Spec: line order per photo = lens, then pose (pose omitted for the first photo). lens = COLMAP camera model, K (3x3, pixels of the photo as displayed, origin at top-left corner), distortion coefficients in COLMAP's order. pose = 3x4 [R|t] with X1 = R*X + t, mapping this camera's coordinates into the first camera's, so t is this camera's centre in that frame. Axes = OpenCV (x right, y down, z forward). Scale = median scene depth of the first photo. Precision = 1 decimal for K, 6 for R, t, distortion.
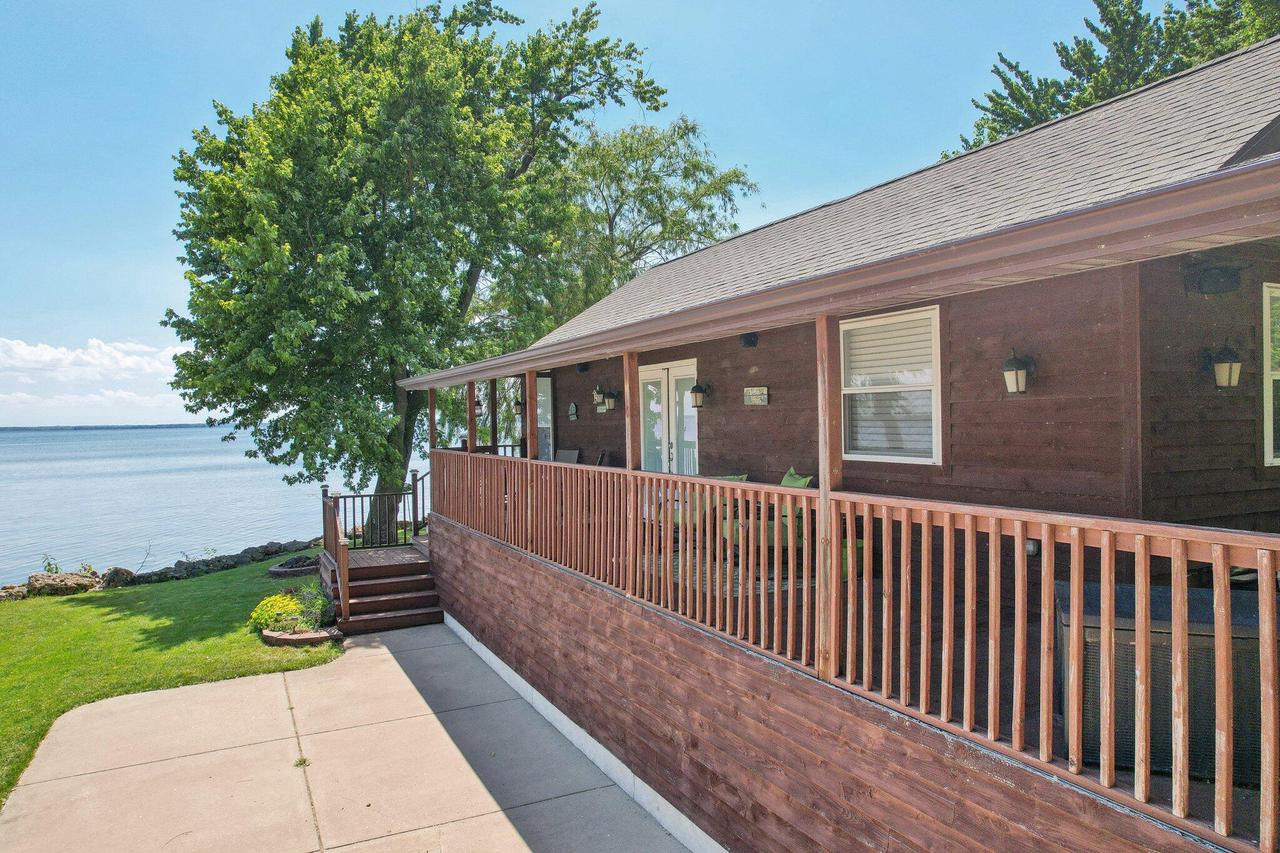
lens RADIAL K [[839.8, 0, 641.6], [0, 839.8, 481.9], [0, 0, 1]] dist [0.001027, 0.003291]
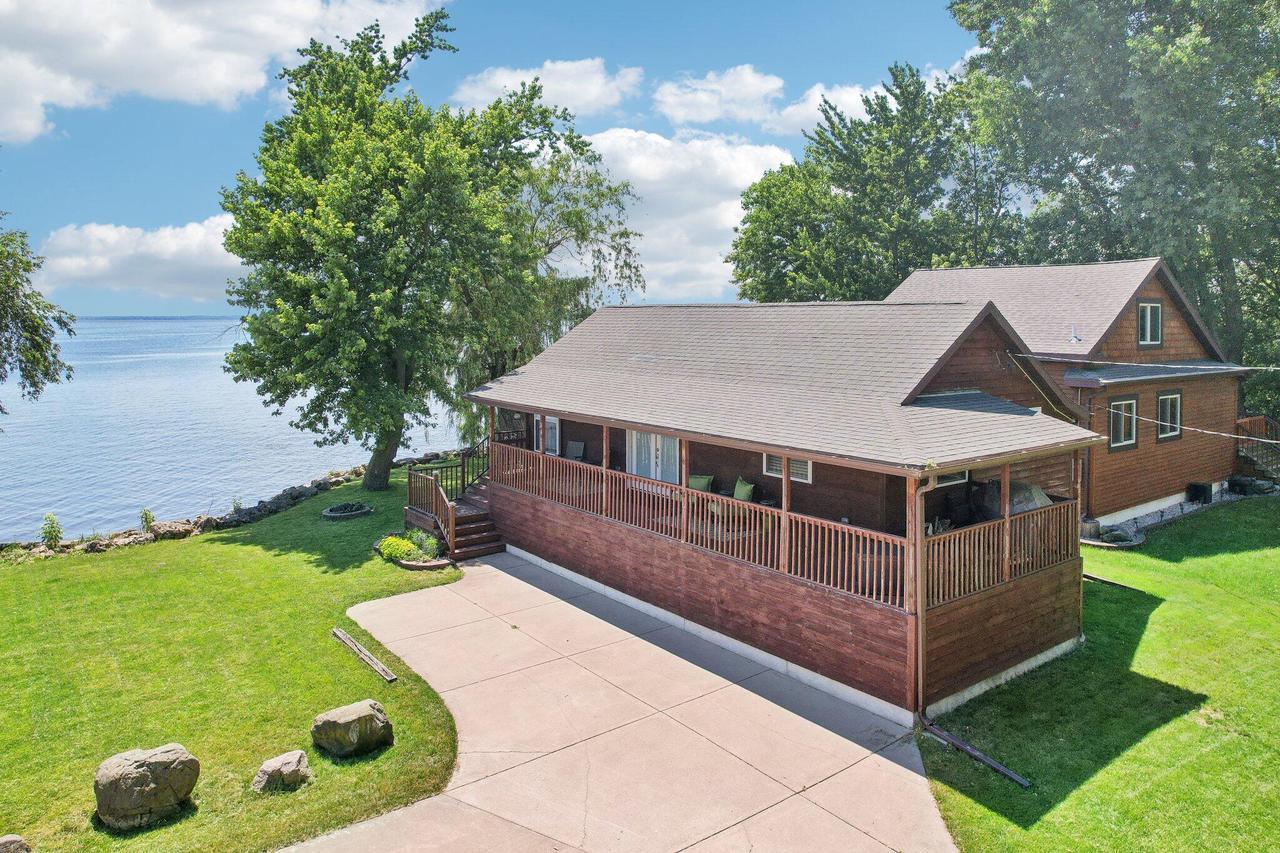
lens RADIAL K [[809.8, 0, 640.0], [0, 809.8, 426.5], [0, 0, 1]] dist [-0.005557, -0.001055]
pose [[0.981955, -0.014103, 0.188588, -0.539656], [0.005663, 0.998961, 0.045217, -0.277331], [-0.189030, -0.043333, 0.981015, -1.120131]]
